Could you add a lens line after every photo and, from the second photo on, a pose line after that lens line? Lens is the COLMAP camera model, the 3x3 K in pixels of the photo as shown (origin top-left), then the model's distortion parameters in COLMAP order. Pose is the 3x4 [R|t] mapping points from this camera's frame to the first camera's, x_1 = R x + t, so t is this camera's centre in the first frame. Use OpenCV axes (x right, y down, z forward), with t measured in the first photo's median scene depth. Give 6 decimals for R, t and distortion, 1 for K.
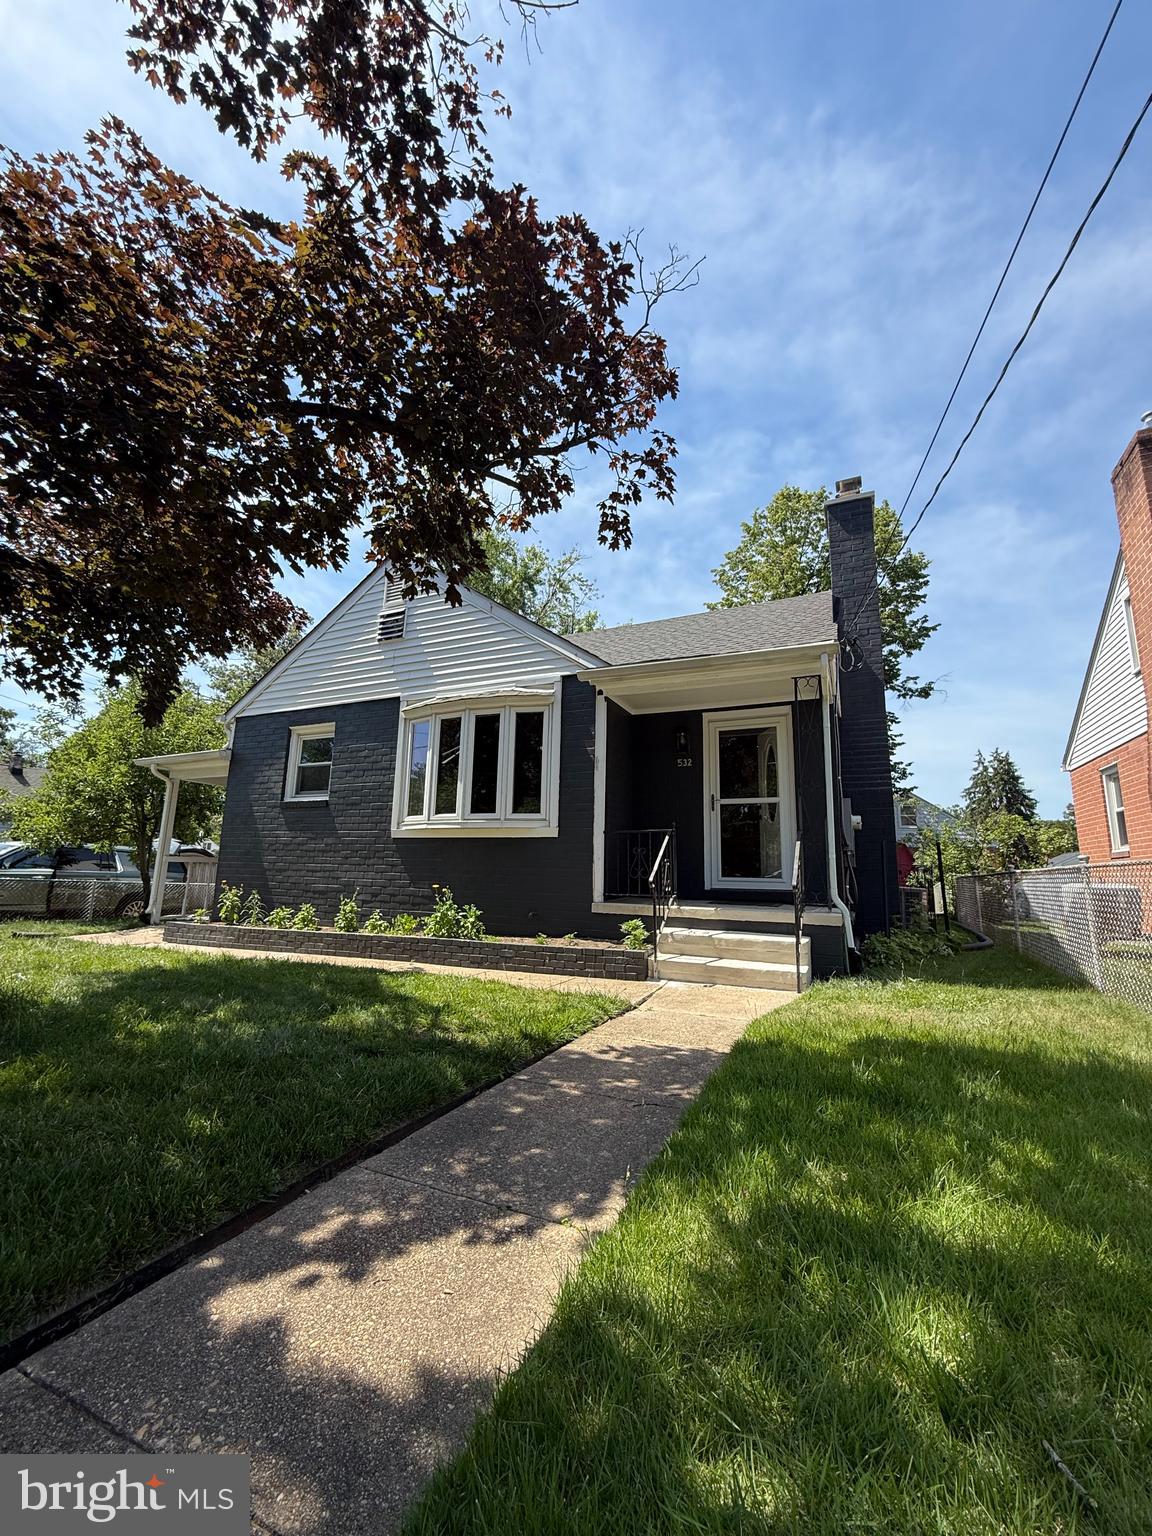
lens RADIAL K [[613.2, 0, 574.7], [0, 613.2, 765.5], [0, 0, 1]] dist [-0.002733, -0.000320]
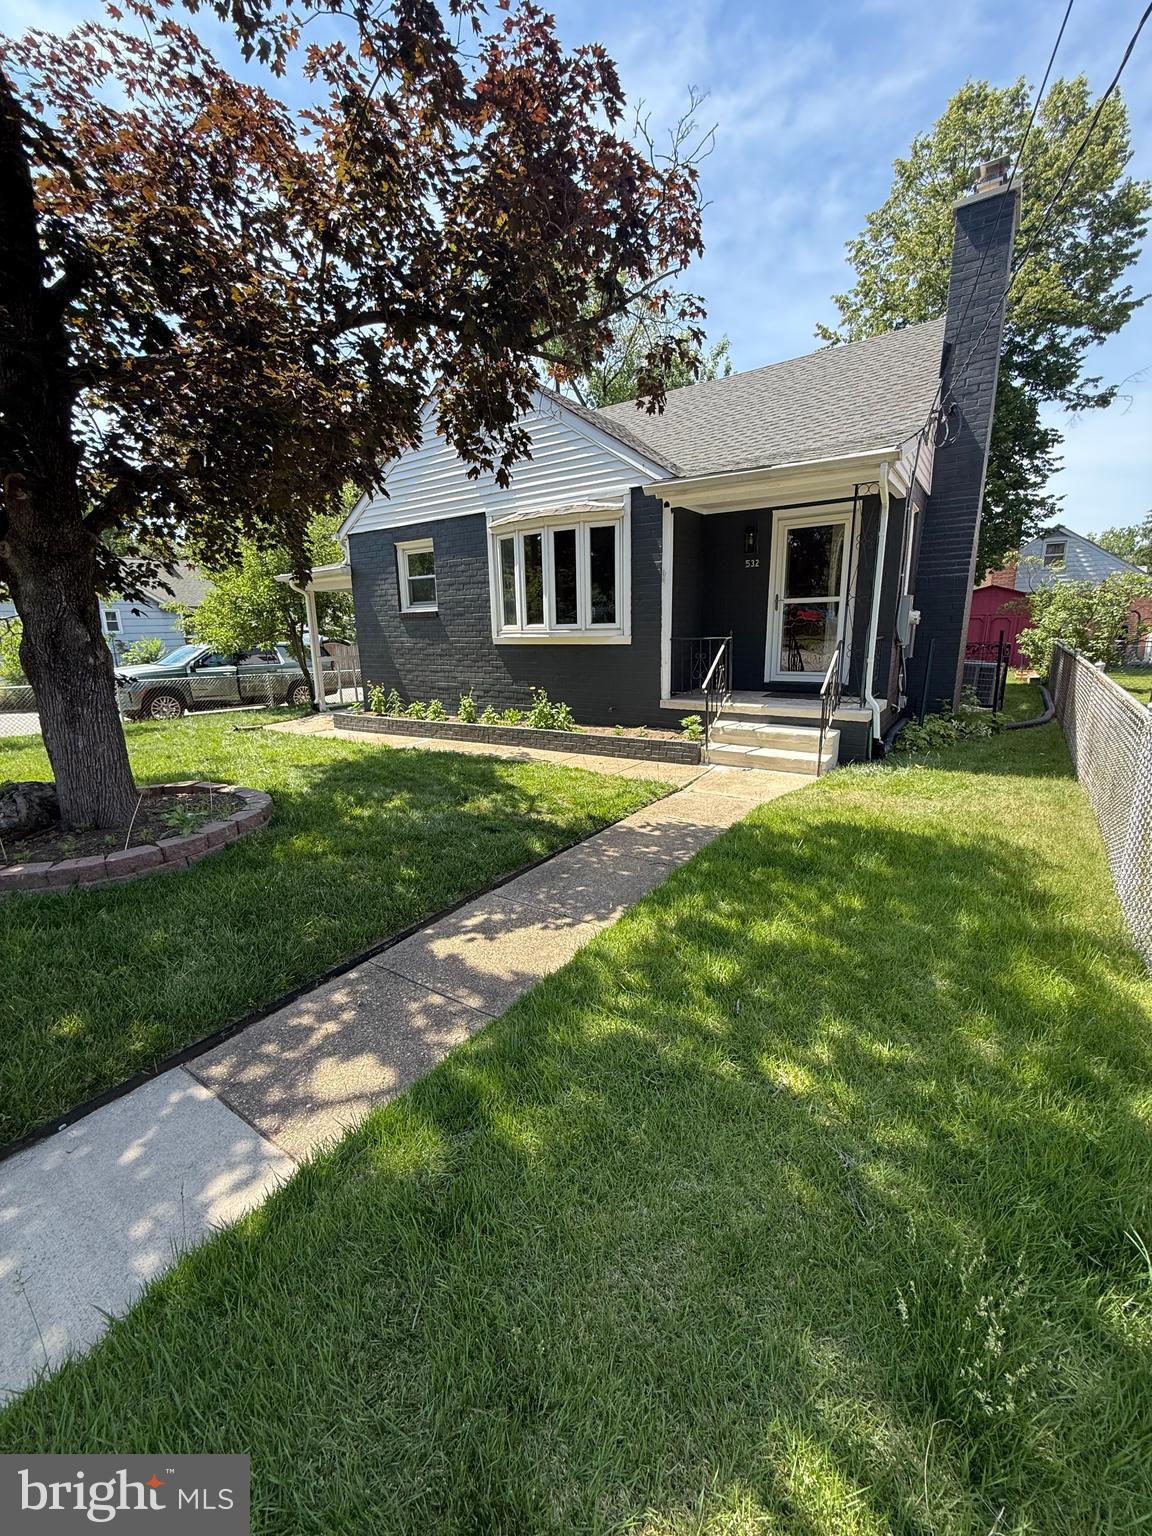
lens RADIAL K [[610.7, 0, 573.9], [0, 610.7, 766.7], [0, 0, 1]] dist [-0.000949, 0.000147]
pose [[0.984000, -0.003244, -0.178141, 0.071179], [0.072709, 0.920104, 0.384867, -0.121875], [0.162659, -0.391661, 0.905618, -0.152092]]
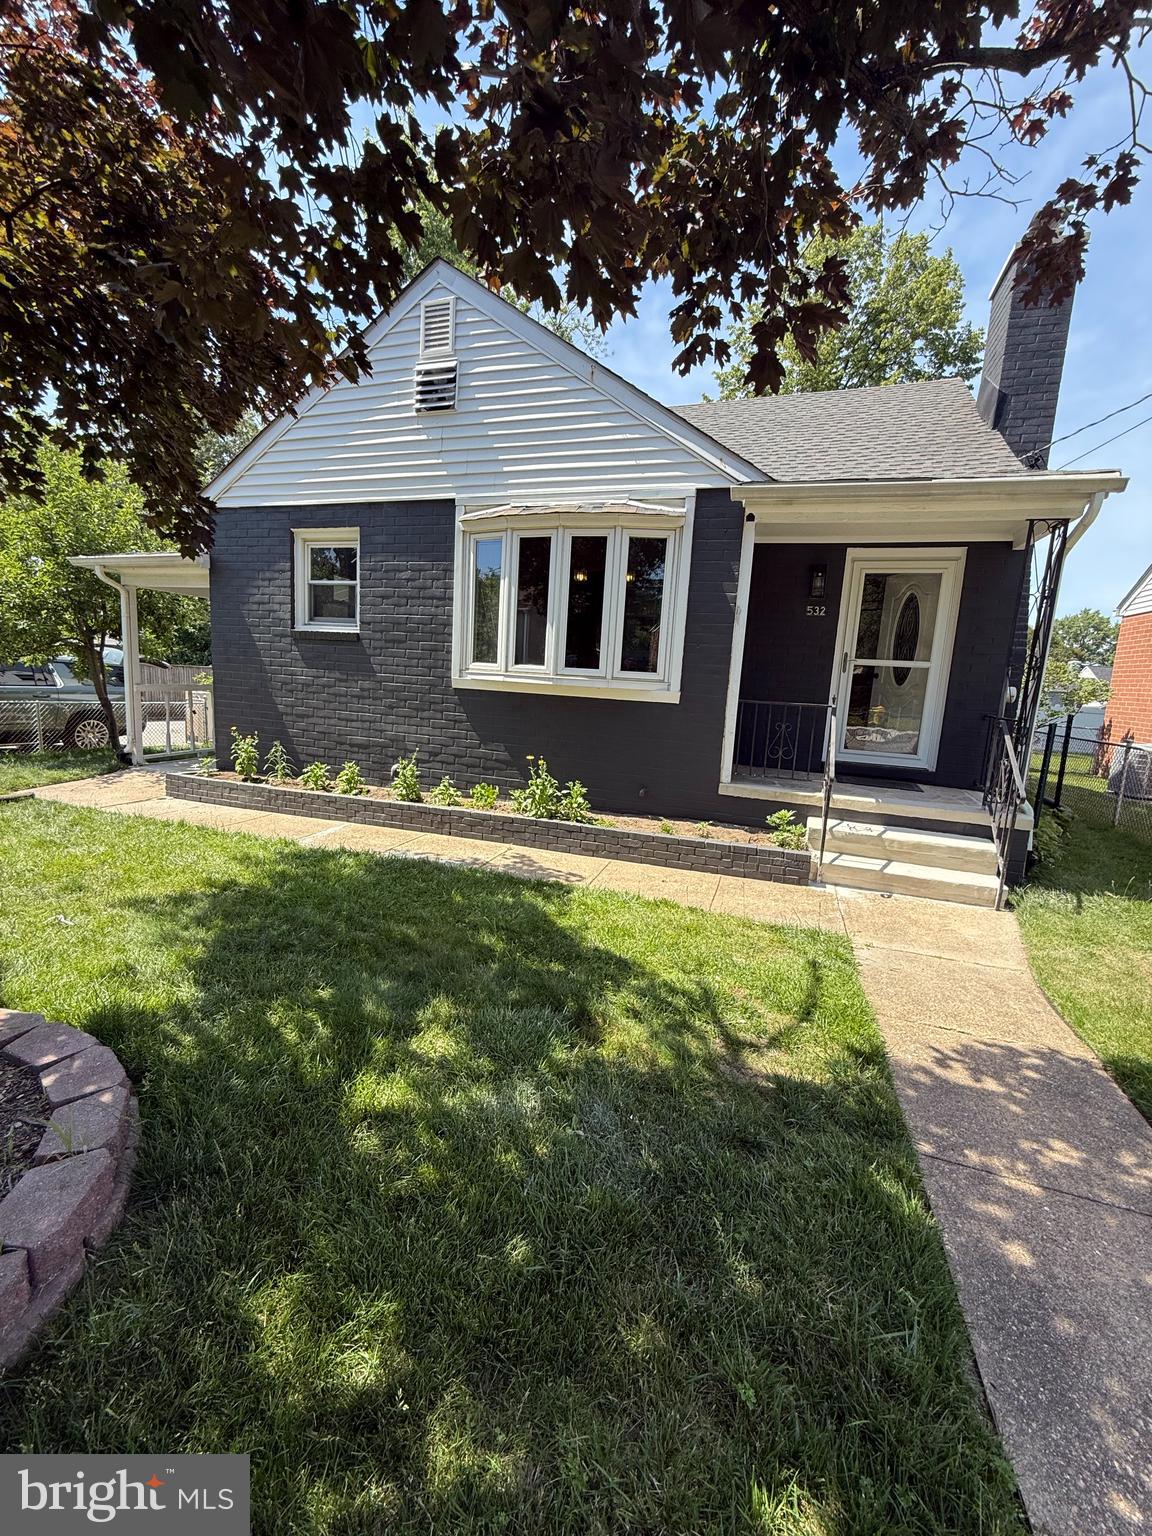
lens RADIAL K [[610.7, 0, 573.9], [0, 610.7, 766.7], [0, 0, 1]] dist [-0.000949, 0.000147]
pose [[0.994166, 0.017987, 0.106355, -0.254390], [-0.051586, 0.945213, 0.322354, -0.060635], [-0.094730, -0.325959, 0.940626, 0.212753]]
